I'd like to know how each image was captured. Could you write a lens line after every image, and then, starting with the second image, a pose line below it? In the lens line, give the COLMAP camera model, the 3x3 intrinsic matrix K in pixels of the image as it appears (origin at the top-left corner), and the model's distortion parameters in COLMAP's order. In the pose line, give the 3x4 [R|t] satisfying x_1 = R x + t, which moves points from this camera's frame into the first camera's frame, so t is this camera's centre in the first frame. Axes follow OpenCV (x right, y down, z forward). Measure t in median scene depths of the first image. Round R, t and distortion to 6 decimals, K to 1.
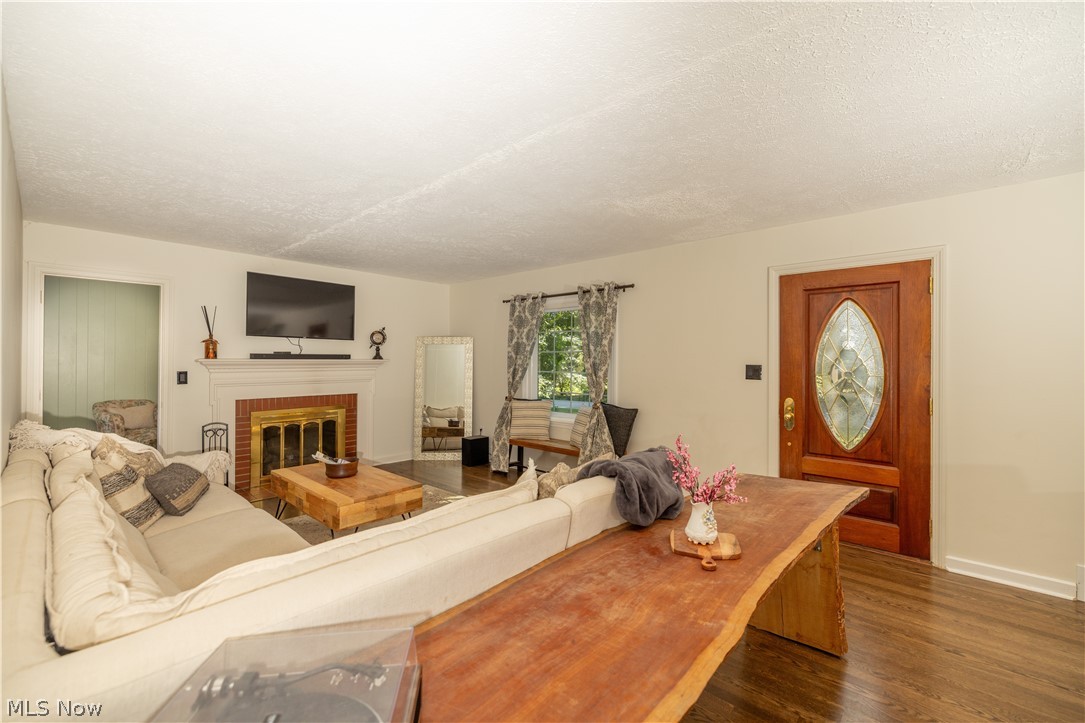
lens RADIAL K [[453.2, 0, 540.6], [0, 453.2, 359.3], [0, 0, 1]] dist [-0.003506, 0.000111]
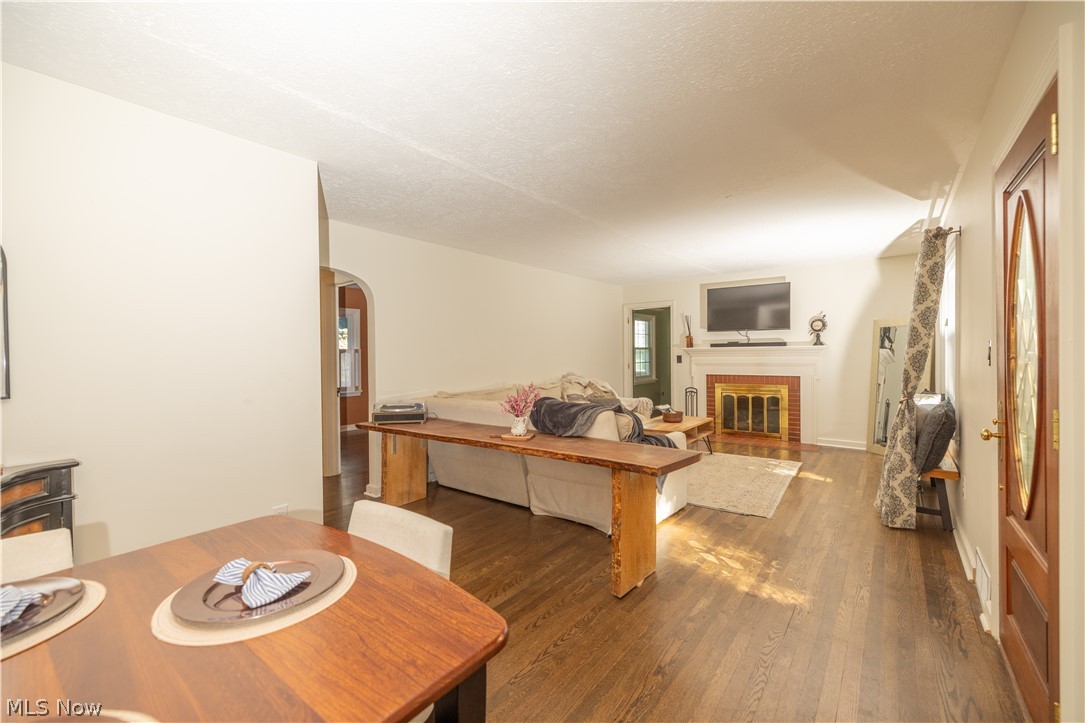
lens RADIAL K [[453.2, 0, 541.9], [0, 453.2, 358.5], [0, 0, 1]] dist [-0.003506, 0.000111]
pose [[0.083154, -0.001481, -0.996536, 0.698594], [0.007306, 0.999973, -0.000876, 0.029421], [0.996510, -0.007208, 0.083162, 0.285228]]
